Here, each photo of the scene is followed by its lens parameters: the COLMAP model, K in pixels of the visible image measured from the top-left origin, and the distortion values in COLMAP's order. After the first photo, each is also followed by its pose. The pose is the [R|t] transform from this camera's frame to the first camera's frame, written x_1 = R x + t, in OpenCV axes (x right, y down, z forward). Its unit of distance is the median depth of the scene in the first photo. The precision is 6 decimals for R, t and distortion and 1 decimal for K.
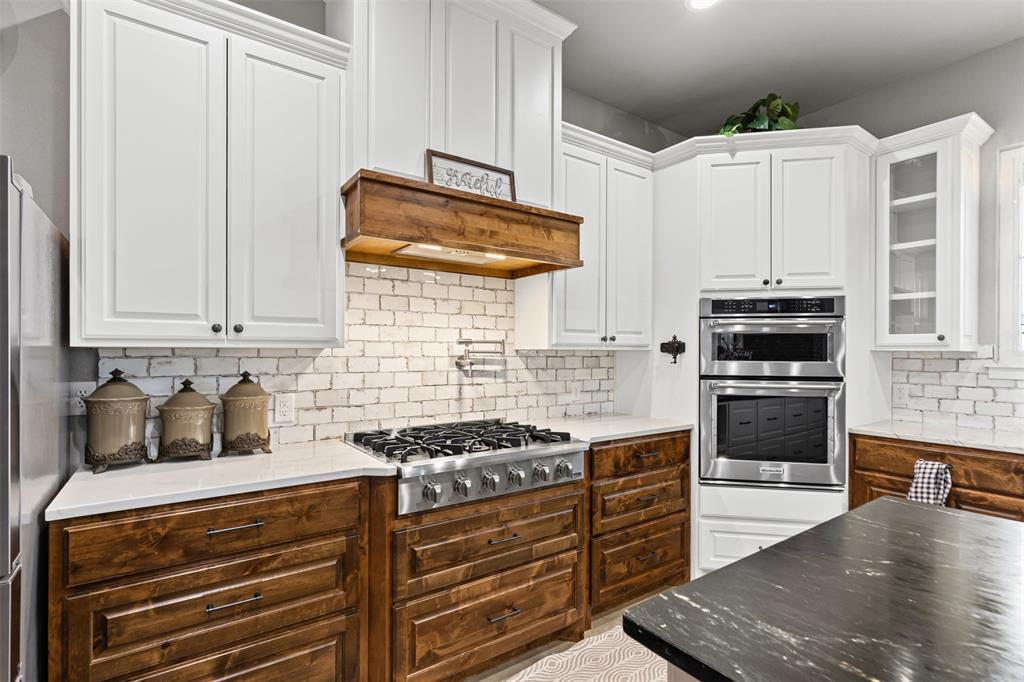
lens RADIAL K [[485.4, 0, 507.5], [0, 485.4, 354.7], [0, 0, 1]] dist [-0.001064, -0.000138]
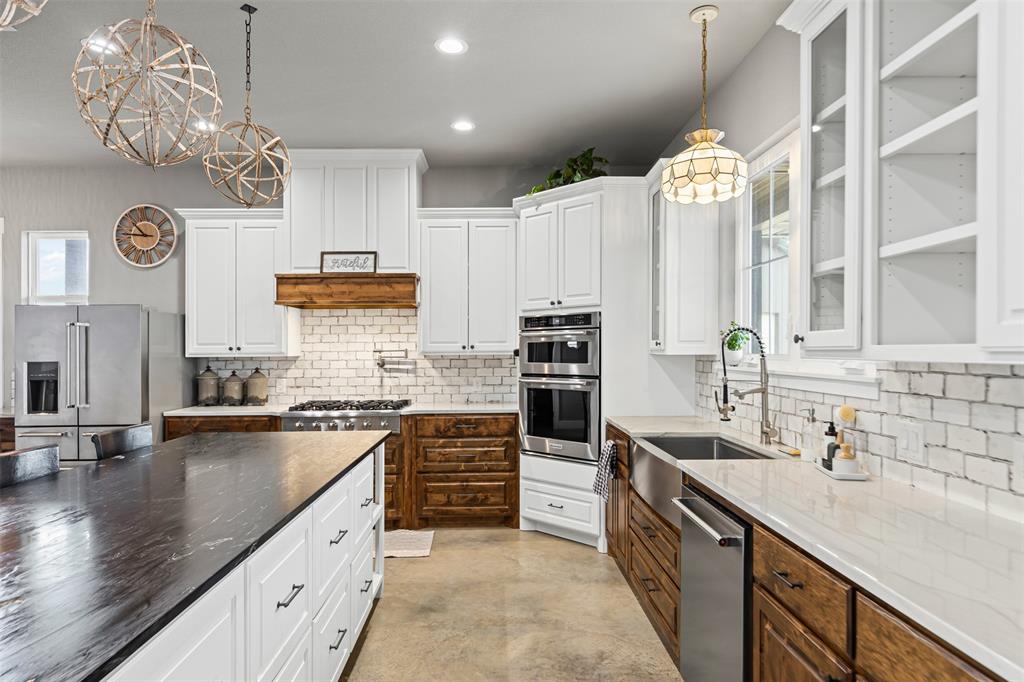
lens RADIAL K [[605.8, 0, 507.3], [0, 605.8, 346.7], [0, 0, 1]] dist [0.001360, 0.000450]
pose [[0.831098, -0.012707, -0.555980, 1.523556], [0.007291, 0.999902, -0.011954, -0.013644], [0.556077, 0.005882, 0.831110, -0.493685]]
